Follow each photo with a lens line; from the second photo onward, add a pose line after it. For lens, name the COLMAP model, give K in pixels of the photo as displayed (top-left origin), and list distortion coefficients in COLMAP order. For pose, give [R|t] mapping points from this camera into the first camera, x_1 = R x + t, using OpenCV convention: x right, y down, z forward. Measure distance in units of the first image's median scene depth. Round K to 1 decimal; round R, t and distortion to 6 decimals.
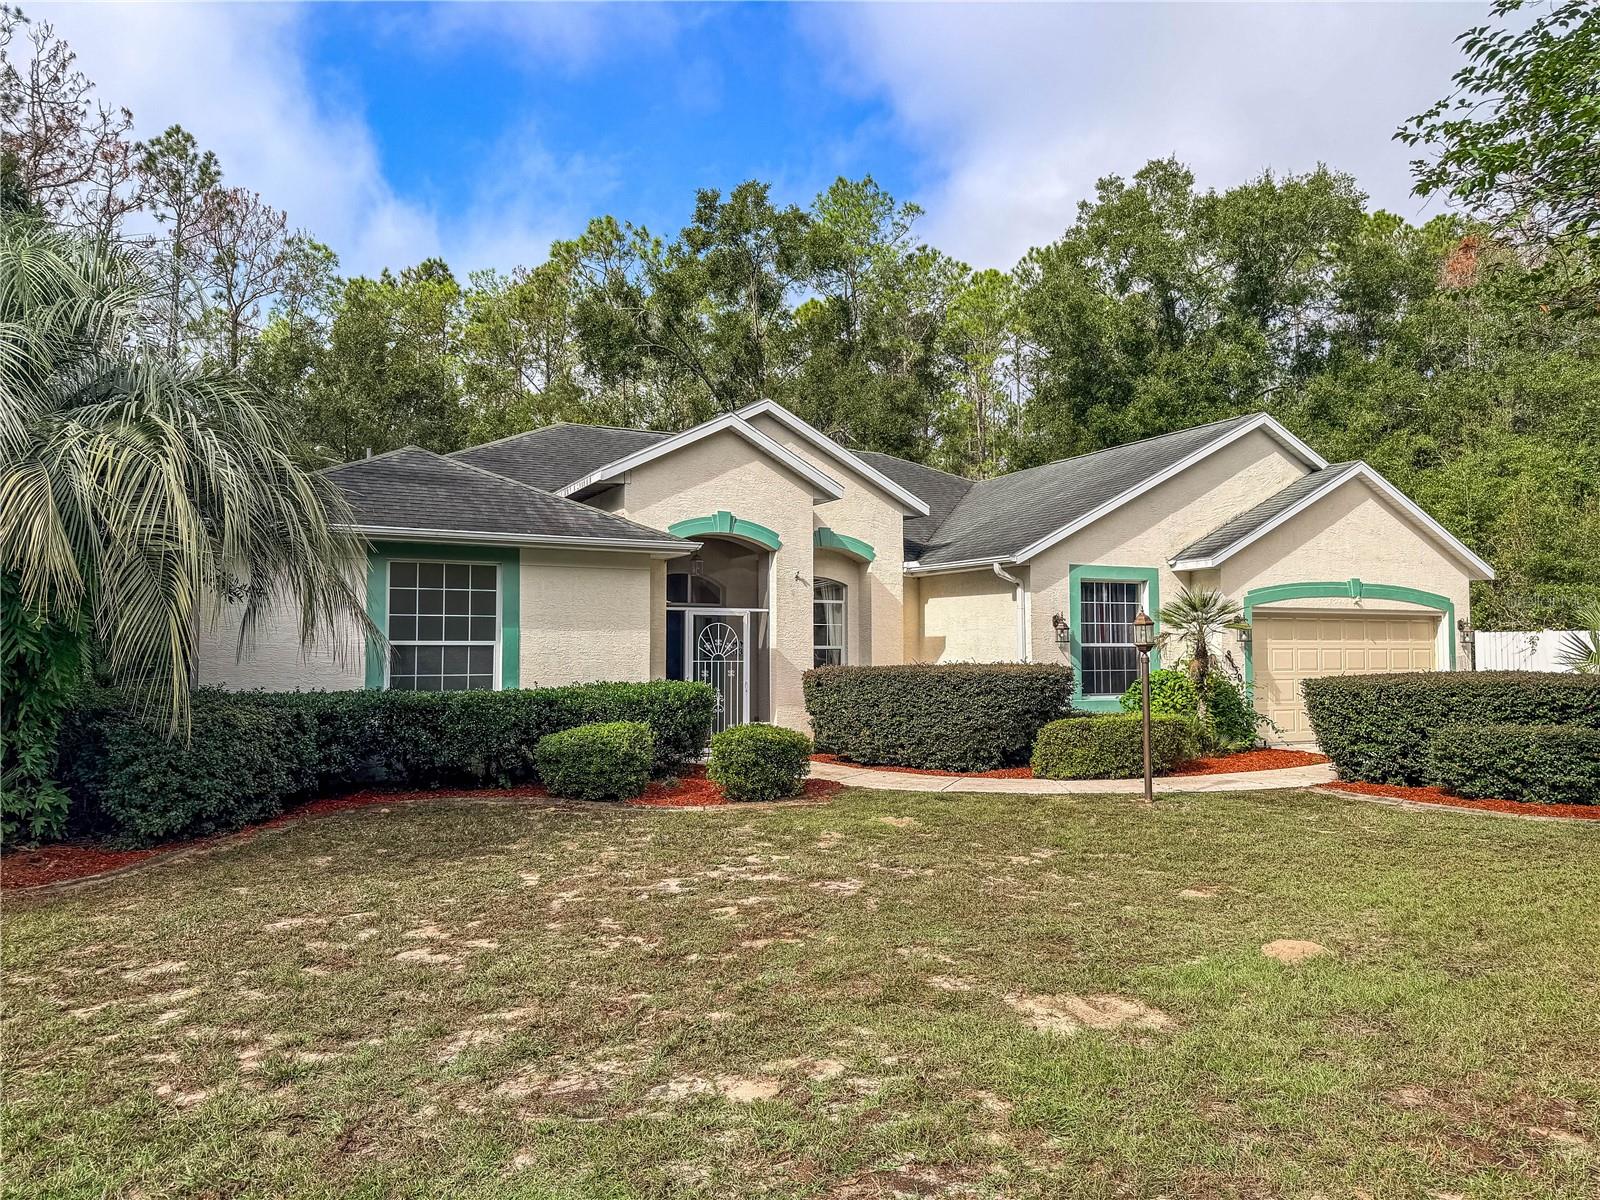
lens RADIAL K [[1125.0, 0, 741.7], [0, 1125.0, 598.0], [0, 0, 1]] dist [0.047409, -0.046793]
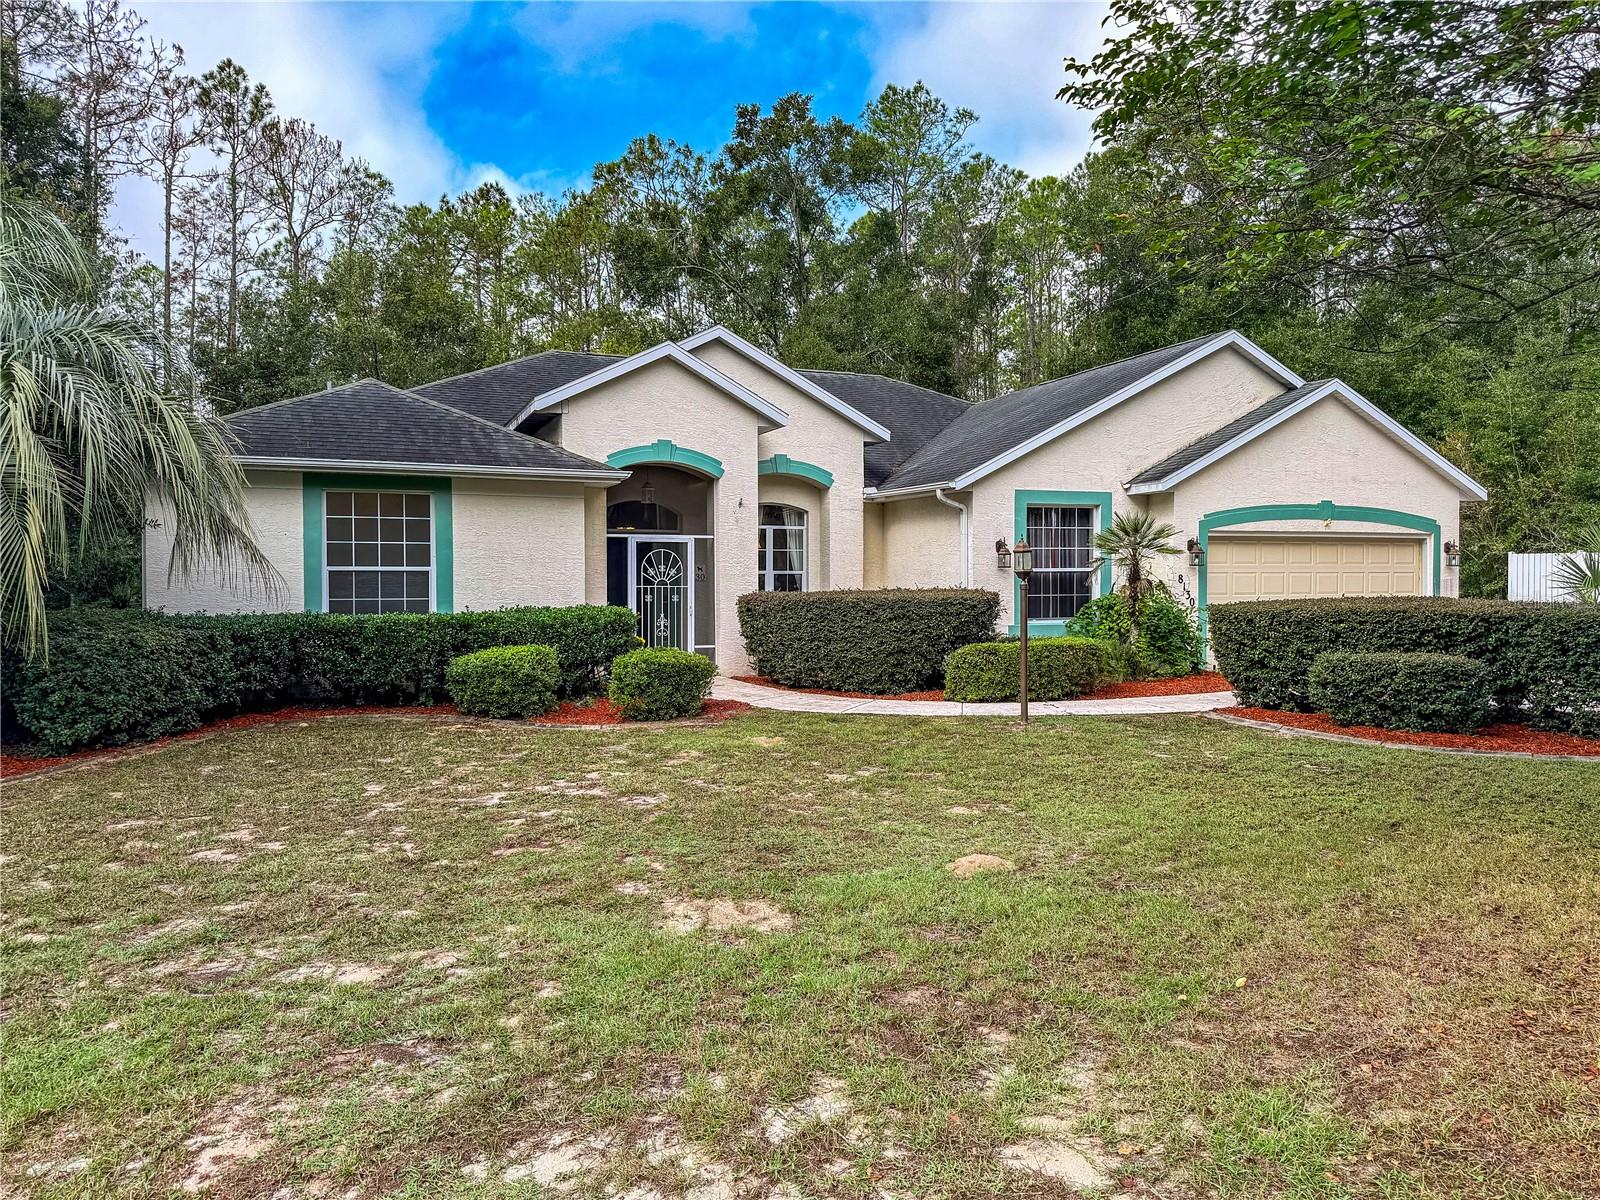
lens RADIAL K [[1136.3, 0, 796.6], [0, 1136.3, 597.4], [0, 0, 1]] dist [0.026046, -0.019317]
pose [[0.995977, 0.002182, -0.089584, 0.198759], [0.004267, 0.997415, 0.071730, -0.007491], [0.089509, -0.071824, 0.993393, -0.023164]]
